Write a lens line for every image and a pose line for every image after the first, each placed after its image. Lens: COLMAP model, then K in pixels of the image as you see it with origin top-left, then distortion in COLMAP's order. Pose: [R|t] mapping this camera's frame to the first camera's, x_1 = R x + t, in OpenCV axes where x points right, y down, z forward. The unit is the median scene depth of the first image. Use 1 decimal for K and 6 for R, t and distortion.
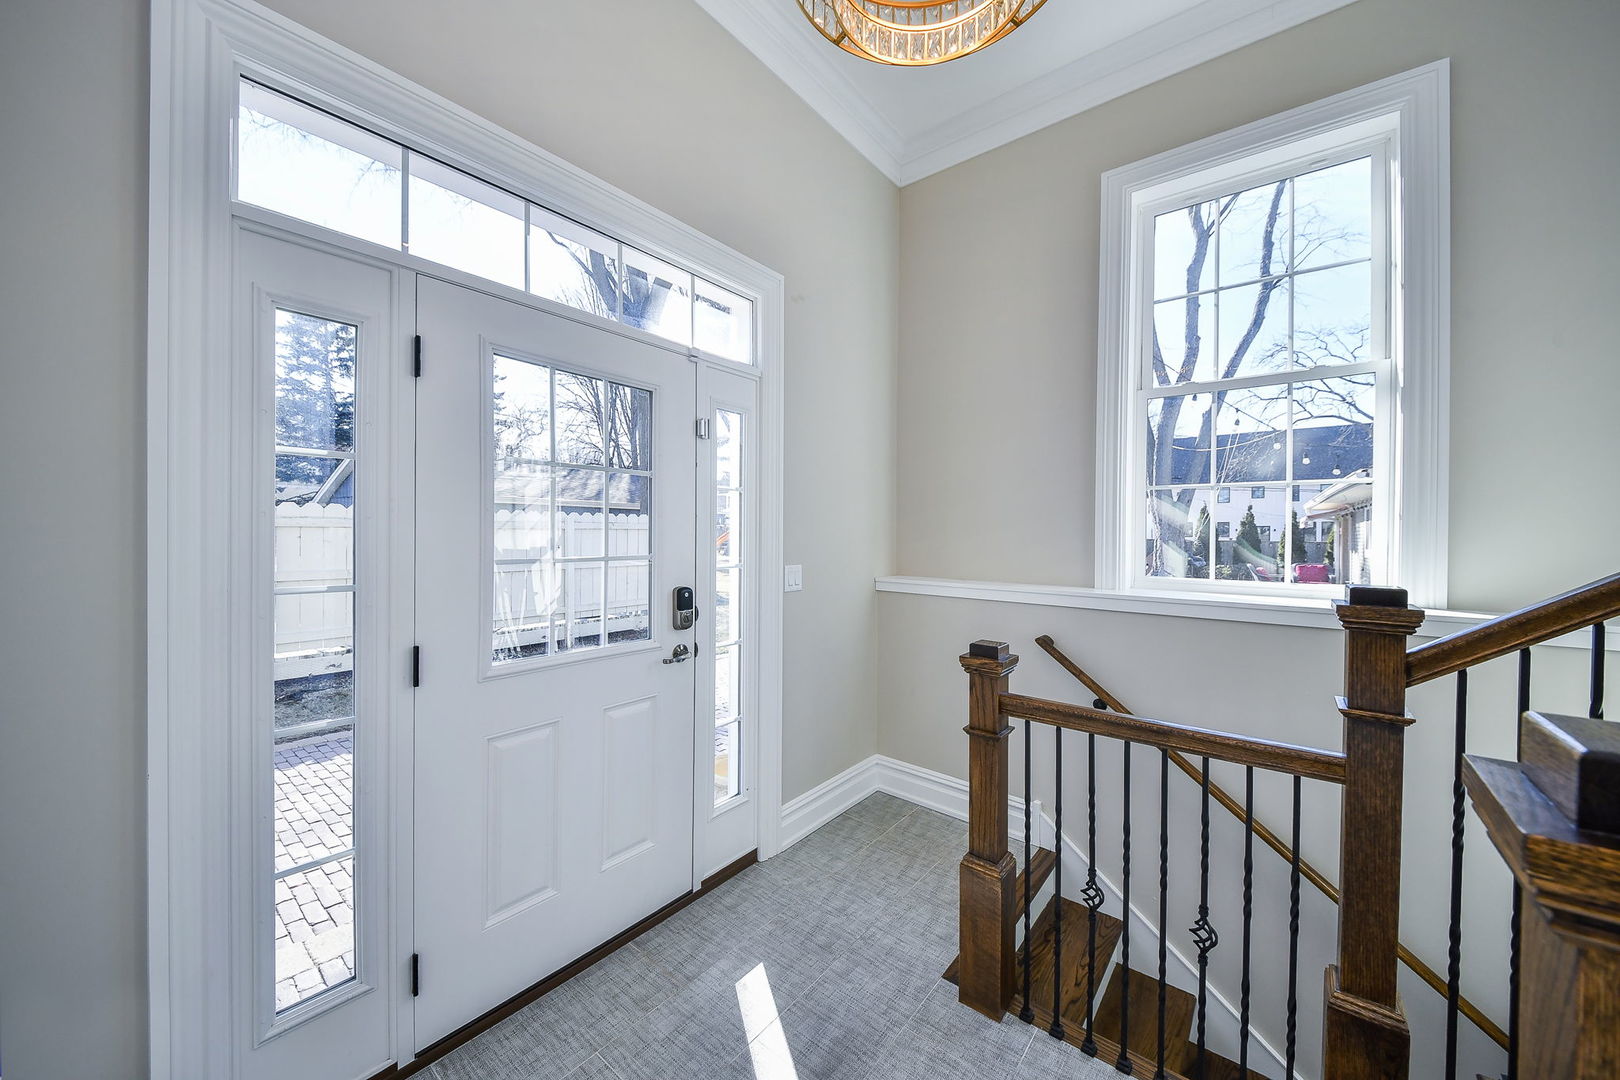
lens RADIAL K [[586.0, 0, 809.7], [0, 586.0, 533.1], [0, 0, 1]] dist [-0.008923, -0.000024]
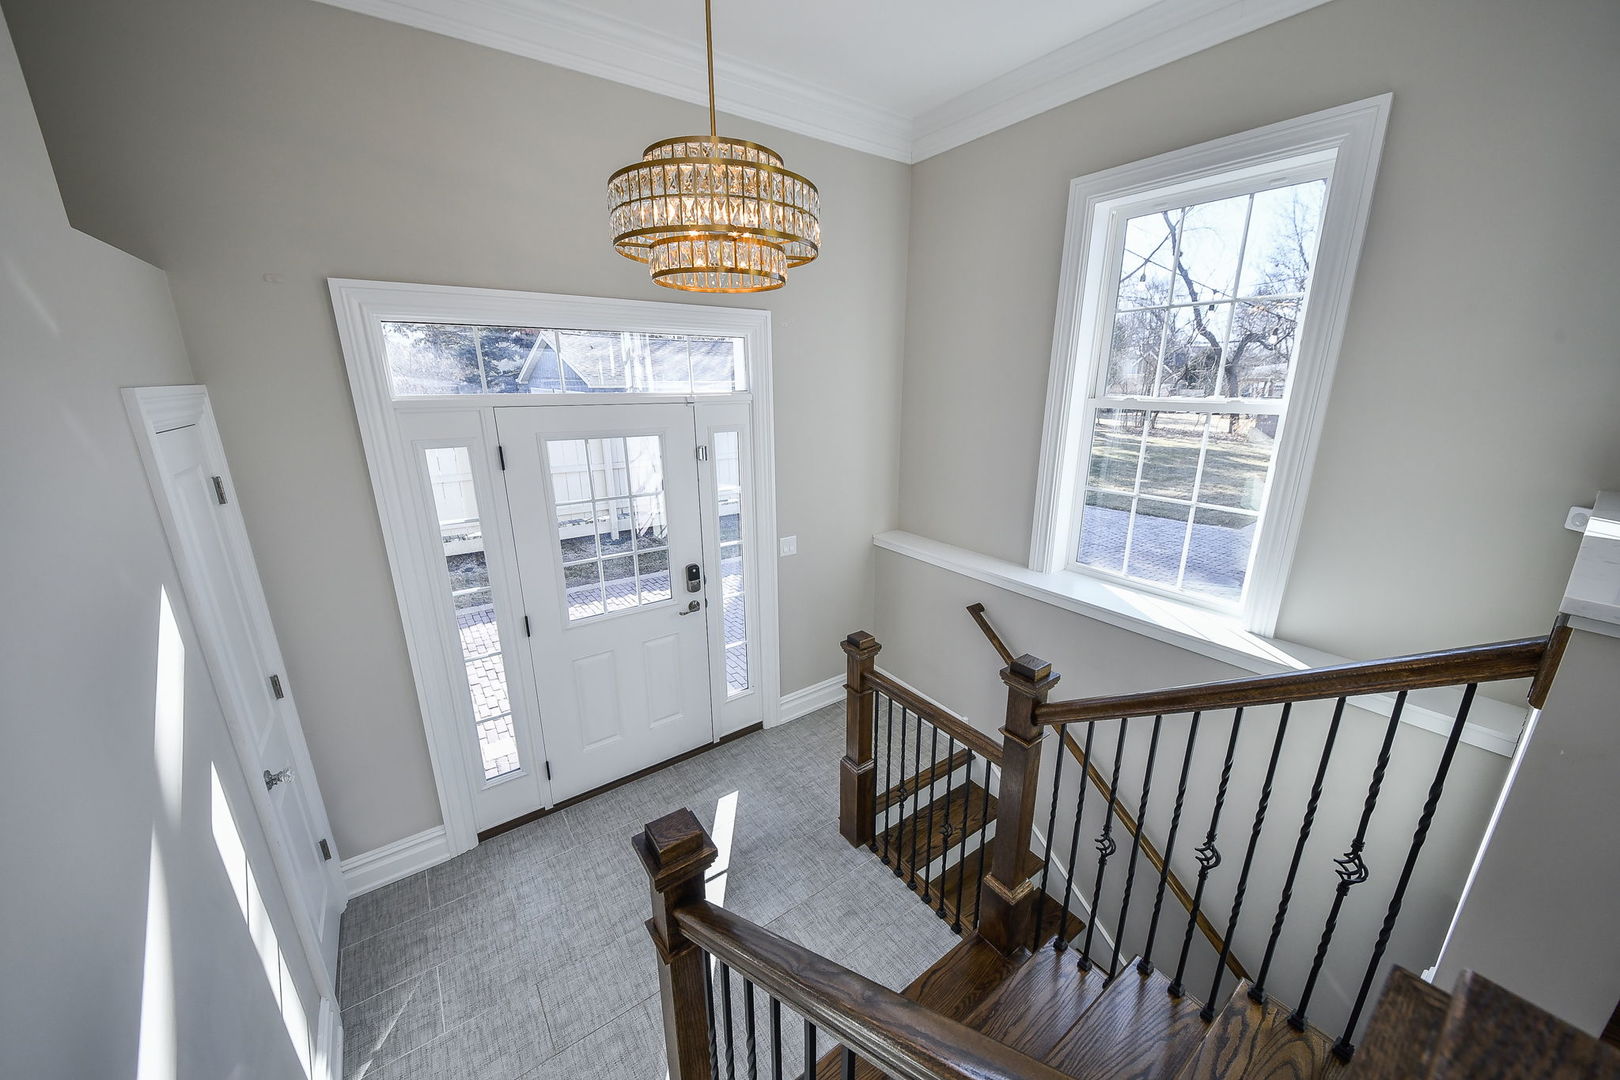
lens RADIAL K [[586.0, 0, 814.6], [0, 586.0, 544.5], [0, 0, 1]] dist [-0.008923, -0.000024]
pose [[0.963192, 0.063760, -0.261142, 0.460167], [0.012208, 0.960086, 0.279440, -0.363712], [0.268536, -0.272343, 0.923969, -0.271441]]
